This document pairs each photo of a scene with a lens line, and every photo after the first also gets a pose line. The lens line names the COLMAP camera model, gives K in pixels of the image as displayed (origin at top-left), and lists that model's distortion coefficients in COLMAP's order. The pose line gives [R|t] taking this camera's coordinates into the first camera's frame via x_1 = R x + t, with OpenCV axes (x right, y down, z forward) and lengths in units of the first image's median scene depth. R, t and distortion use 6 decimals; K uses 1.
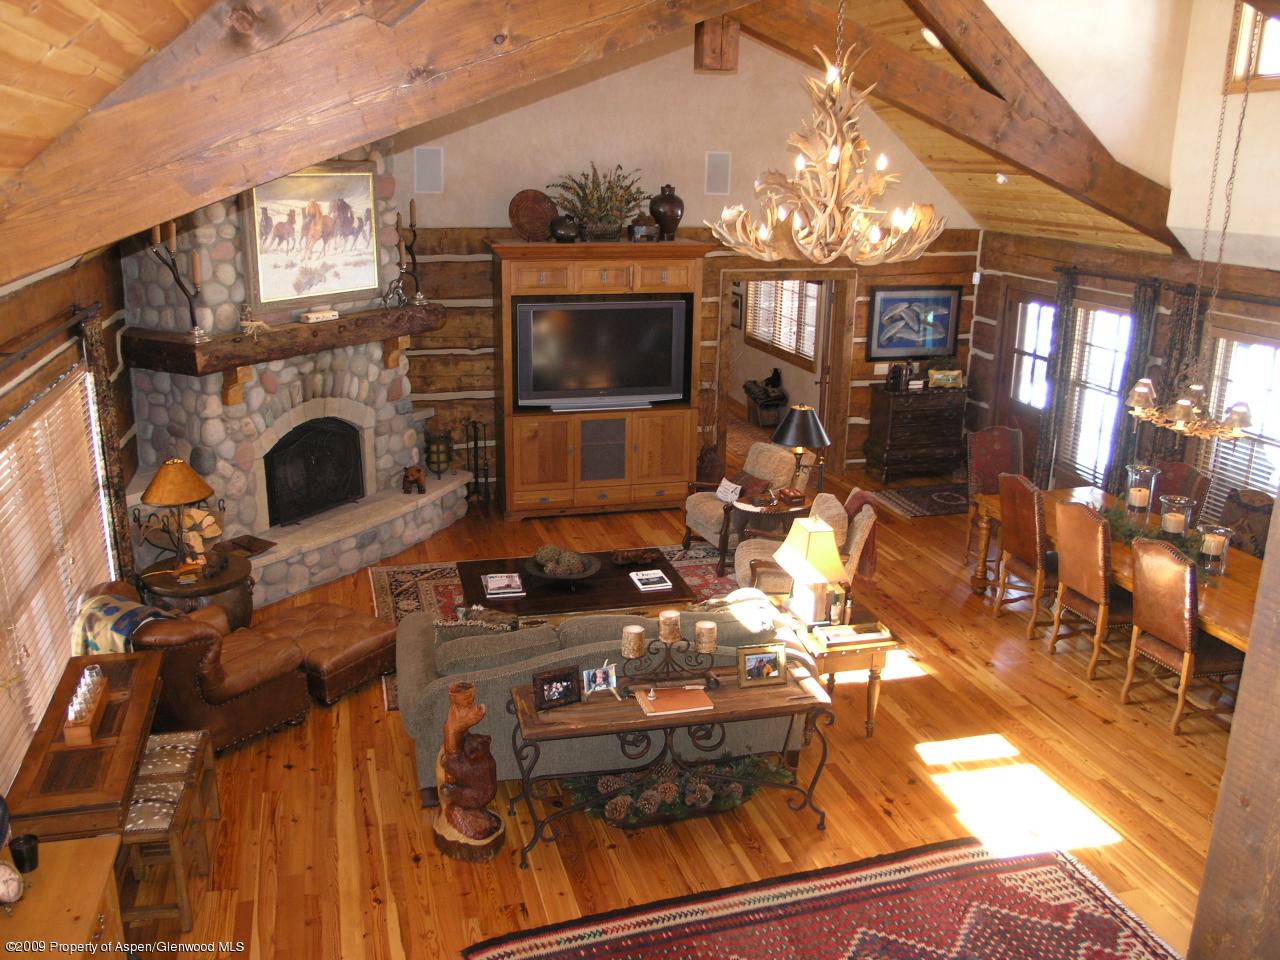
lens RADIAL K [[1074.2, 0, 635.5], [0, 1074.2, 474.8], [0, 0, 1]] dist [-0.069384, 0.014373]
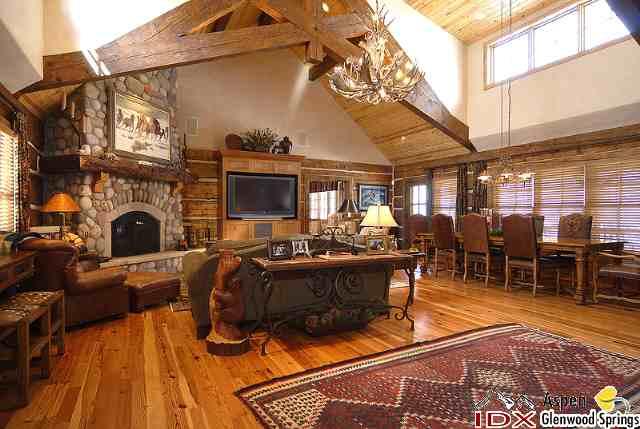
lens RADIAL K [[357.3, 0, 324.9], [0, 357.3, 217.5], [0, 0, 1]] dist [-0.003255, -0.000867]
pose [[0.978860, -0.017309, 0.203796, -0.075866], [0.068874, 0.966115, -0.248752, 0.191291], [-0.192585, 0.257529, 0.946884, 0.240309]]
